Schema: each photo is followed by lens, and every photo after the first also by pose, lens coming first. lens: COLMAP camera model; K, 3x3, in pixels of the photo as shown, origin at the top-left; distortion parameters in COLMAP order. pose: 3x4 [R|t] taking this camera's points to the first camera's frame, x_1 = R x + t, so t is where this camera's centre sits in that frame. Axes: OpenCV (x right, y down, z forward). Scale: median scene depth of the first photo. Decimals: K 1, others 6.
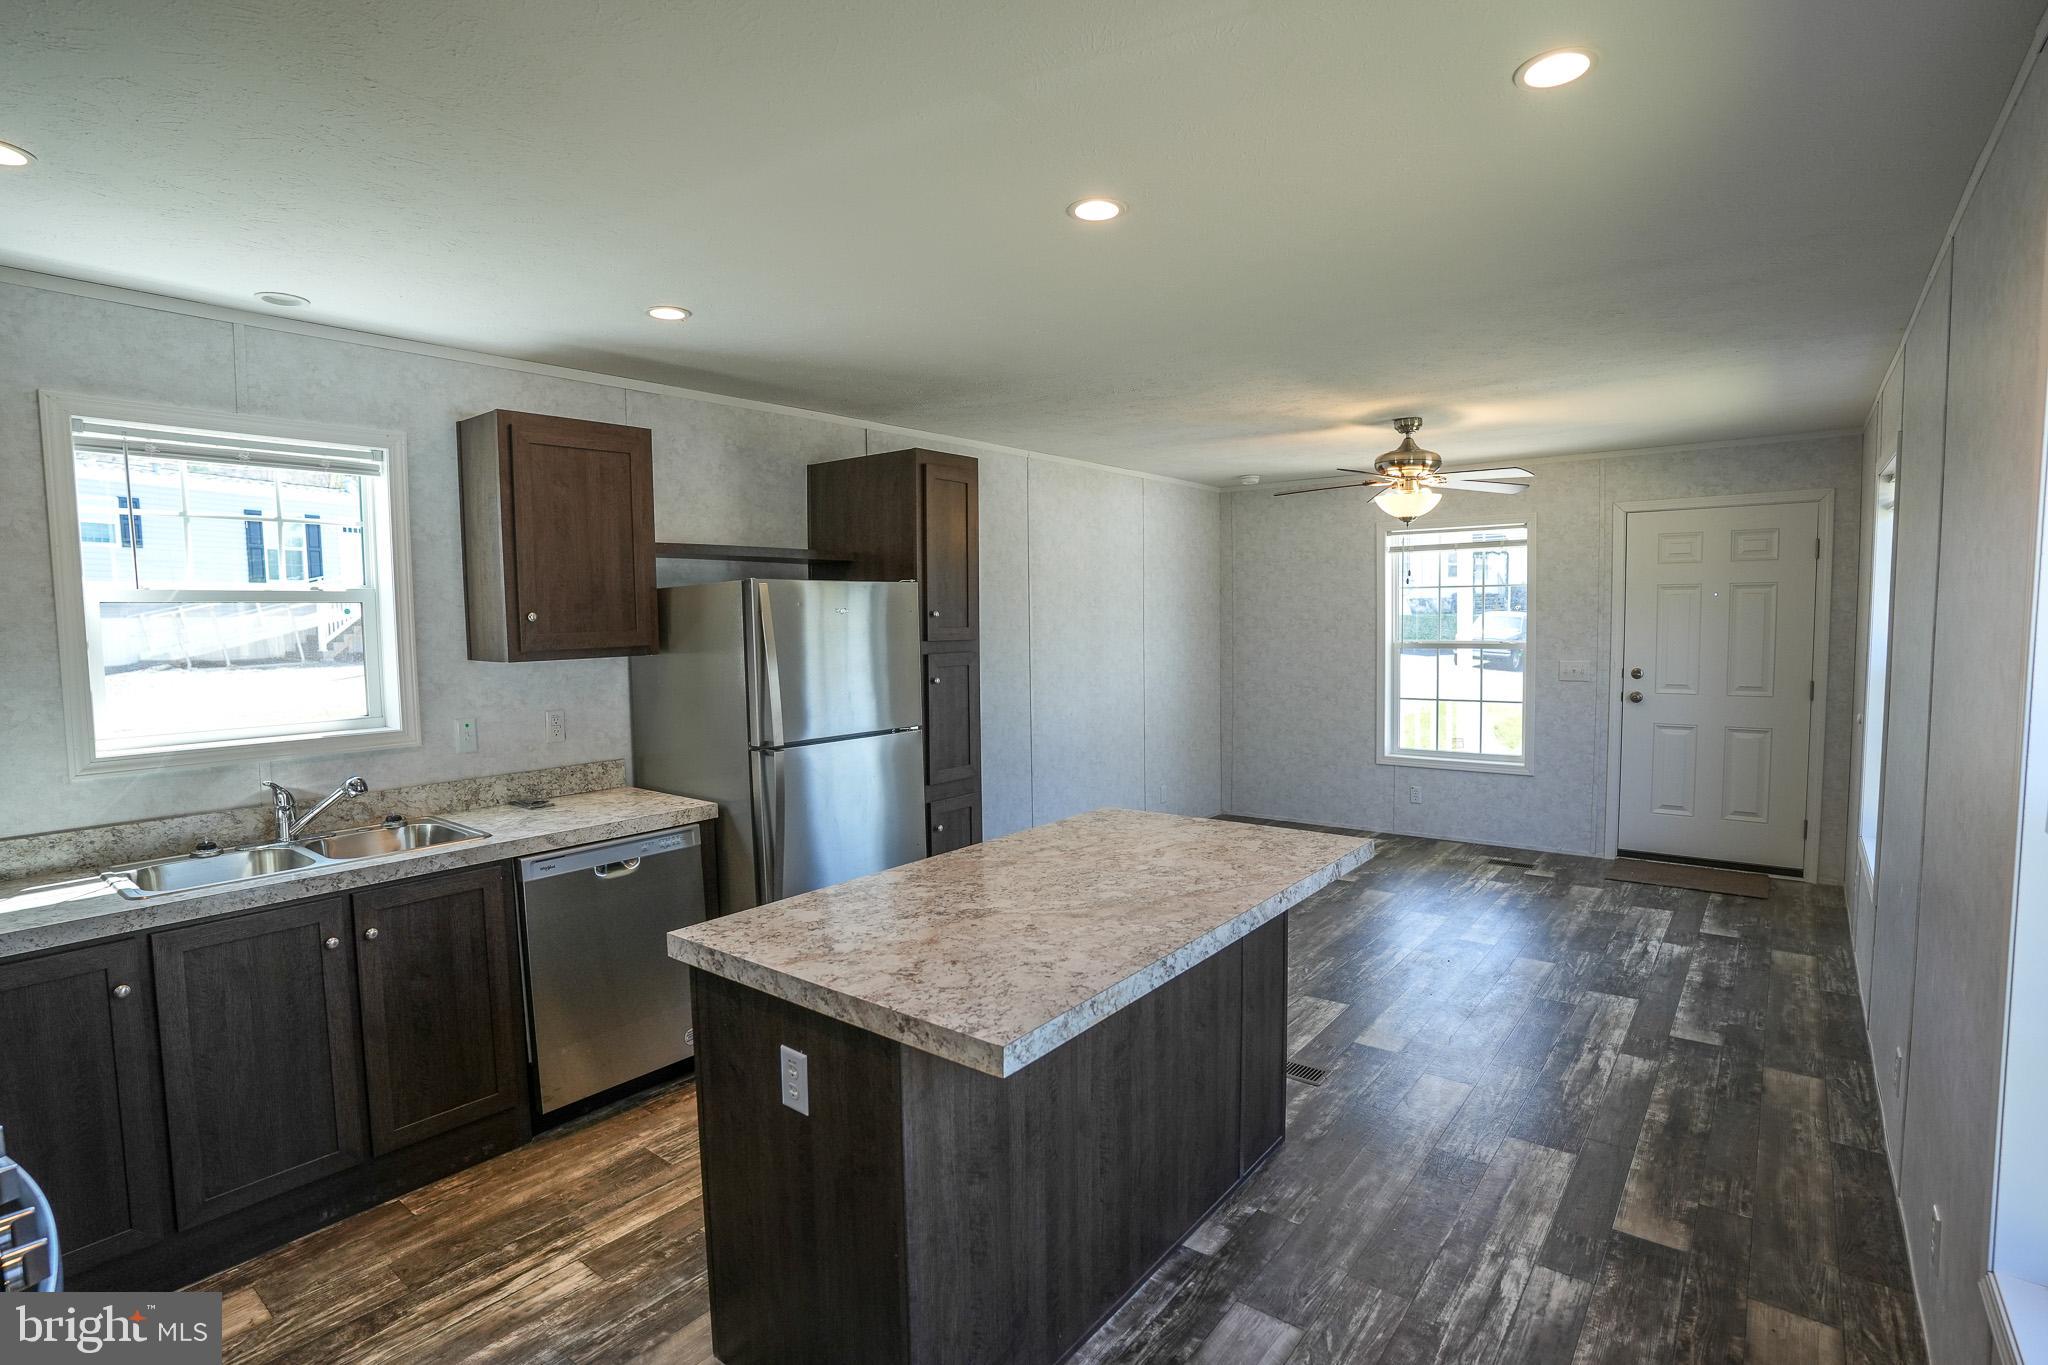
lens RADIAL K [[999.3, 0, 1021.6], [0, 999.3, 687.4], [0, 0, 1]] dist [-0.076196, 0.033758]
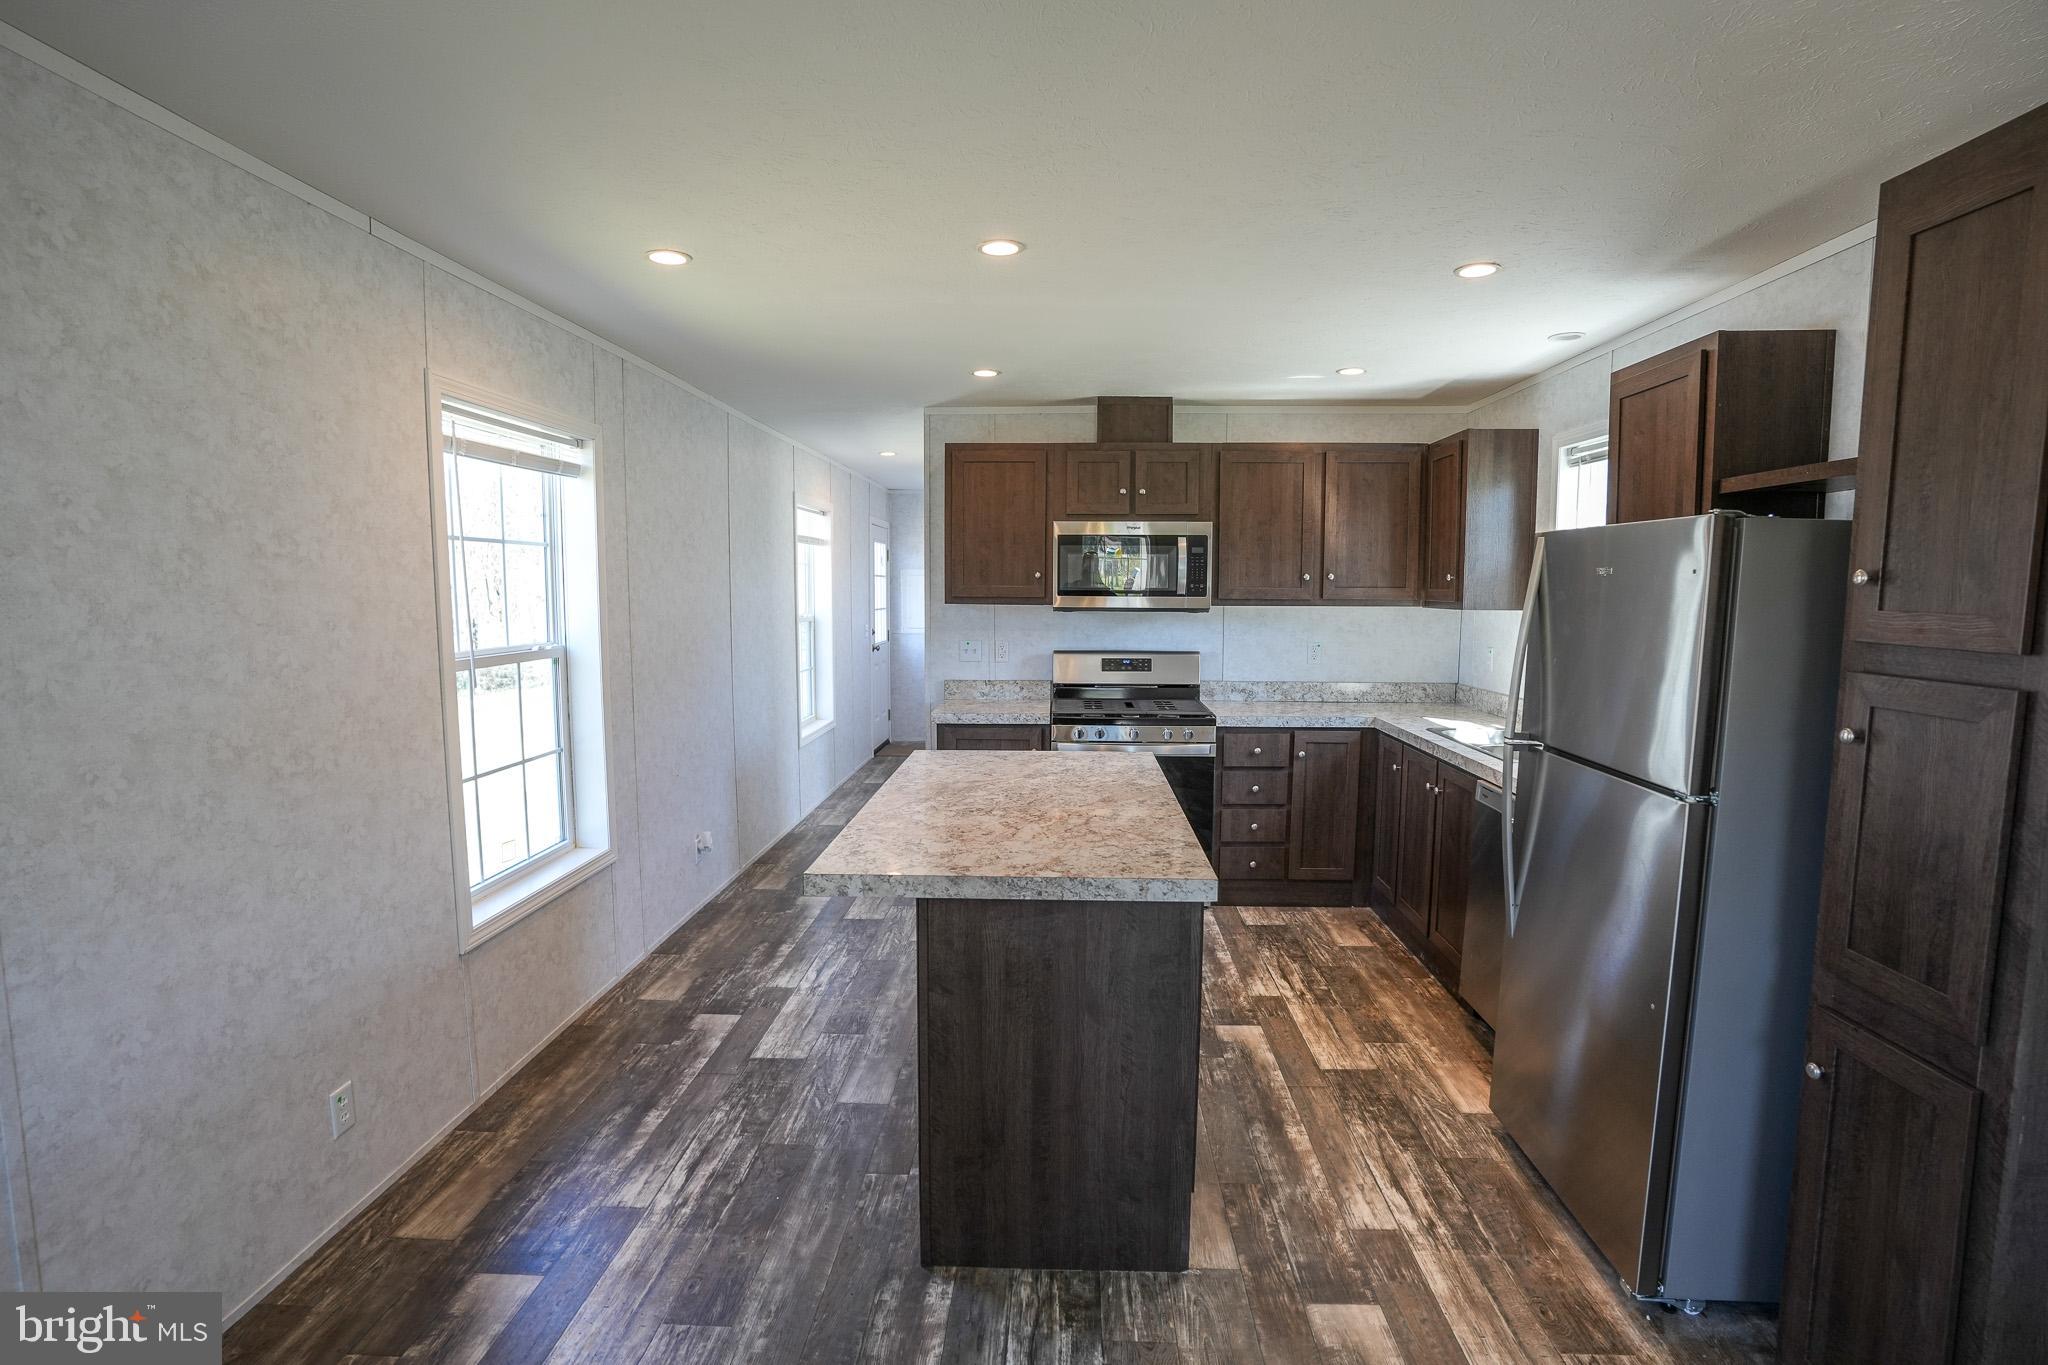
lens RADIAL K [[999.3, 0, 1023.5], [0, 999.3, 686.9], [0, 0, 1]] dist [-0.076196, 0.033758]
pose [[-0.811115, 0.074806, -0.580083, 0.682065], [-0.031379, 0.984793, 0.170874, -0.135165], [0.584044, 0.156801, -0.796433, 1.760596]]
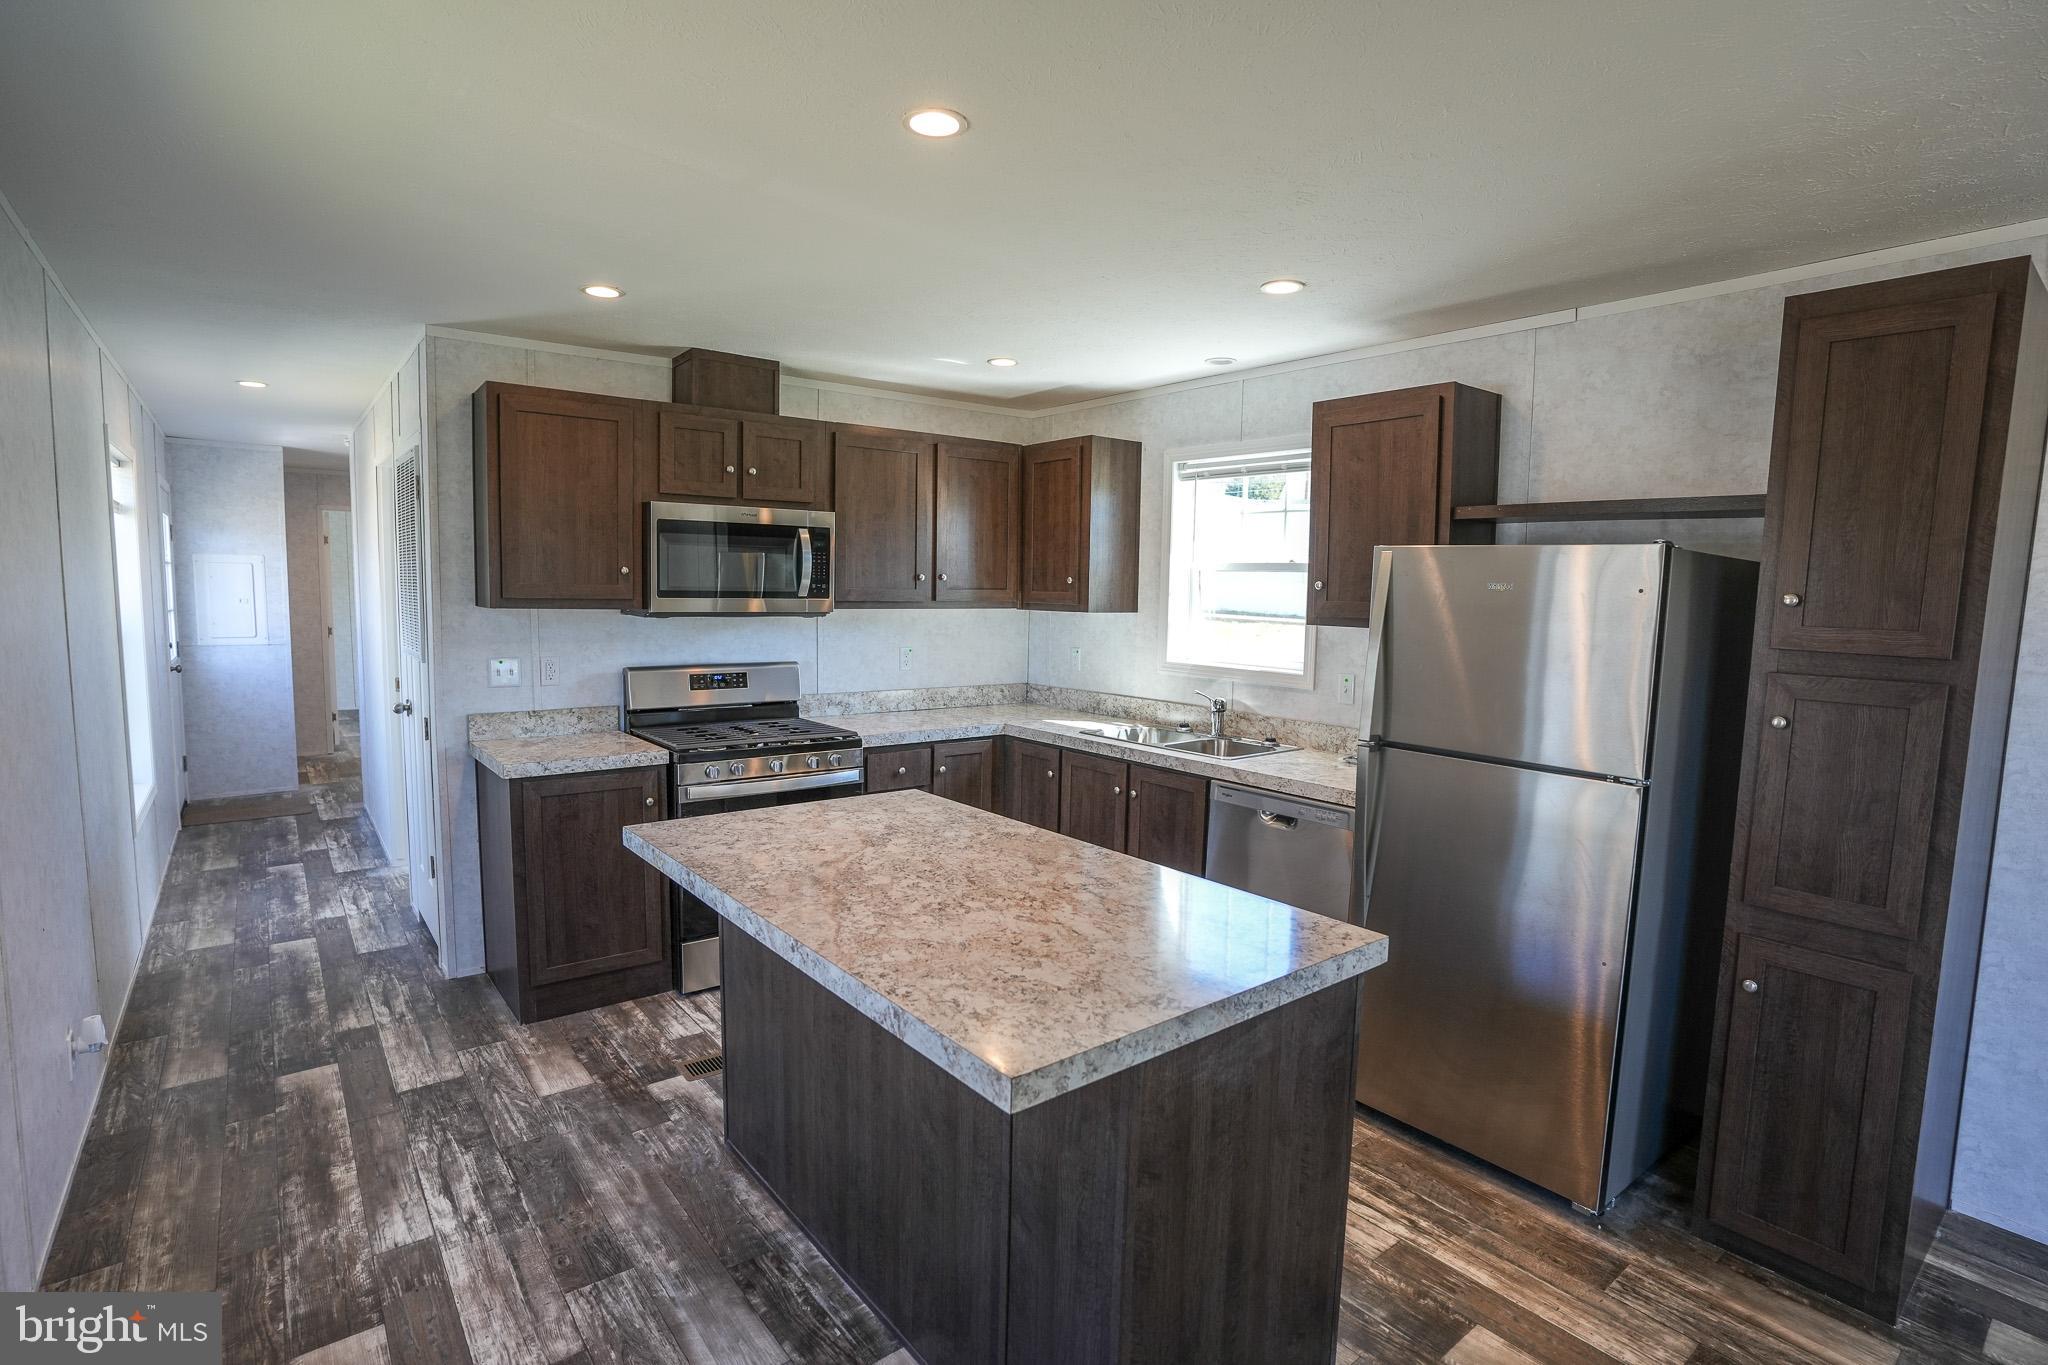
lens RADIAL K [[999.3, 0, 1022.8], [0, 999.3, 684.4], [0, 0, 1]] dist [-0.076196, 0.033758]
pose [[-0.229371, 0.107600, -0.967373, 0.813679], [-0.087261, 0.987596, 0.130539, -0.094577], [0.969420, 0.114356, -0.217137, 1.122828]]
